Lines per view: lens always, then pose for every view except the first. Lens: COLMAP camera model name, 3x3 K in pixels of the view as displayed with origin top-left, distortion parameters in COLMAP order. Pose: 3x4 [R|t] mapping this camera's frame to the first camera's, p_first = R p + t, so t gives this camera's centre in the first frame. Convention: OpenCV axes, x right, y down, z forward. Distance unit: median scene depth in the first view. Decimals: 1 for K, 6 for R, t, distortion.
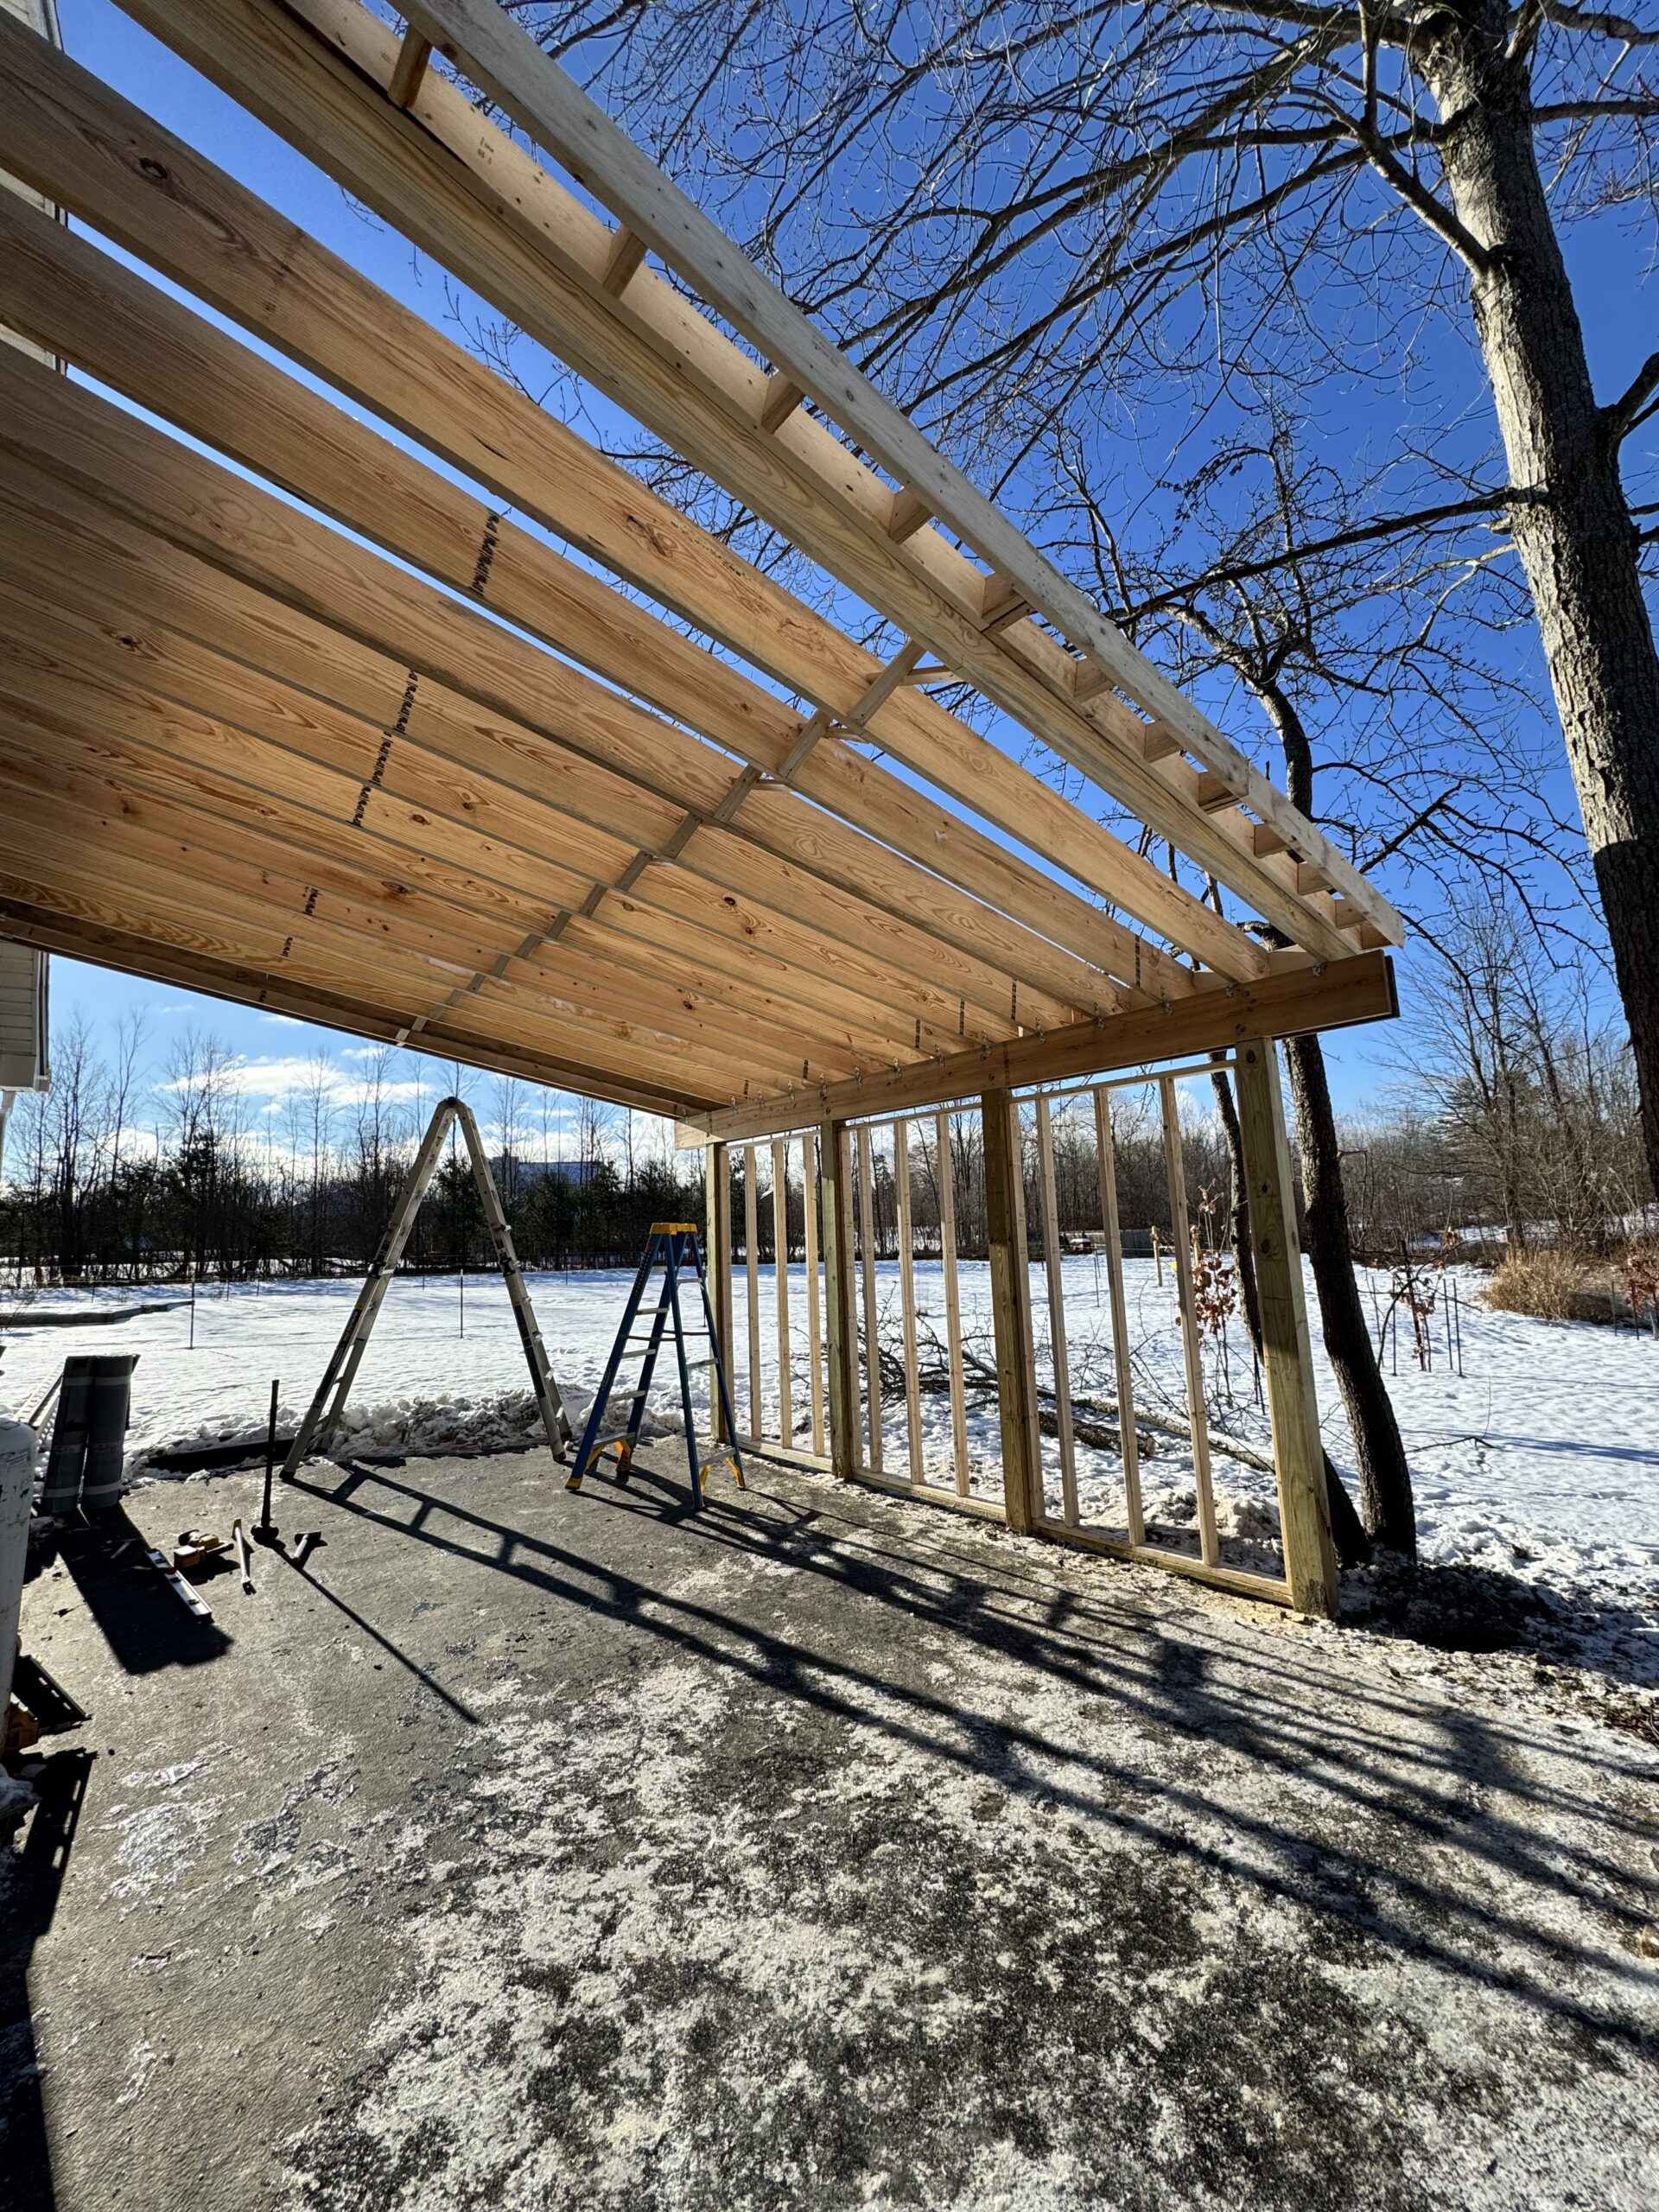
lens RADIAL K [[885.0, 0, 829.5], [0, 885.0, 1106.0], [0, 0, 1]] dist [-0.002610, 0.000703]
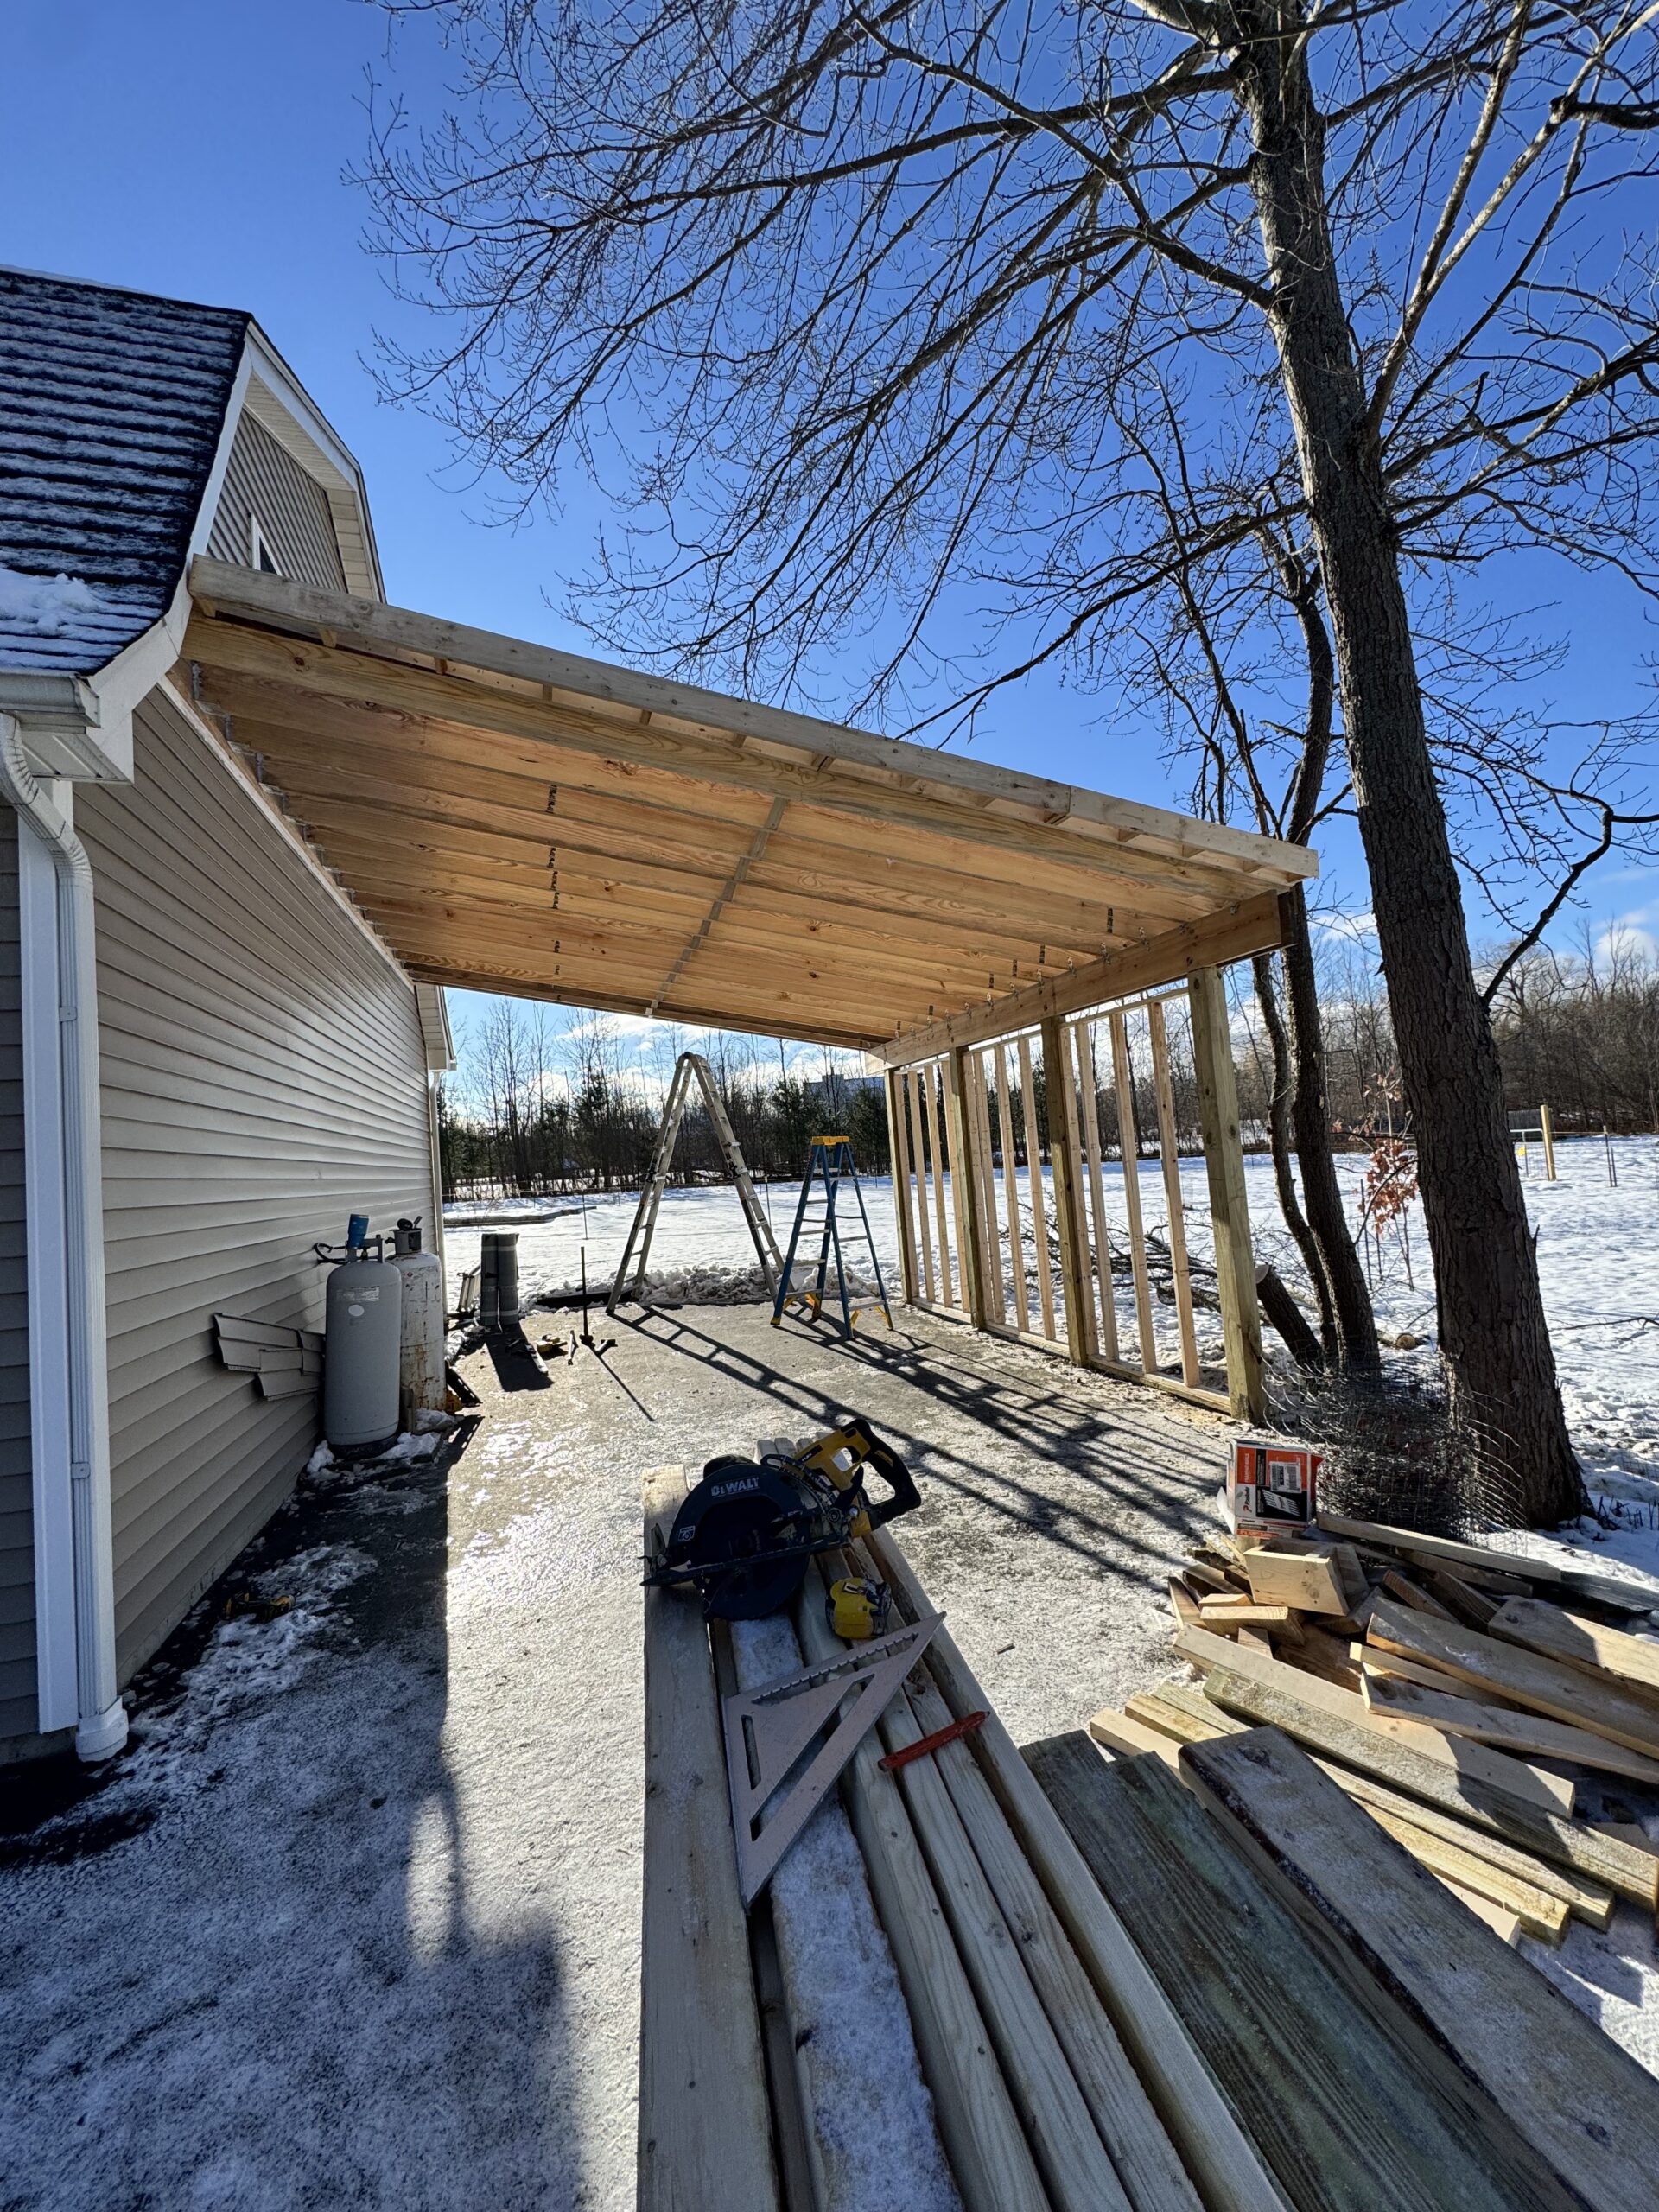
lens RADIAL K [[885.0, 0, 829.5], [0, 885.0, 1106.0], [0, 0, 1]] dist [-0.002610, 0.000703]
pose [[0.928817, -0.053772, -0.366615, 0.343274], [0.092548, 0.991722, 0.089012, -0.035247], [0.358794, -0.116606, 0.926105, -0.252737]]
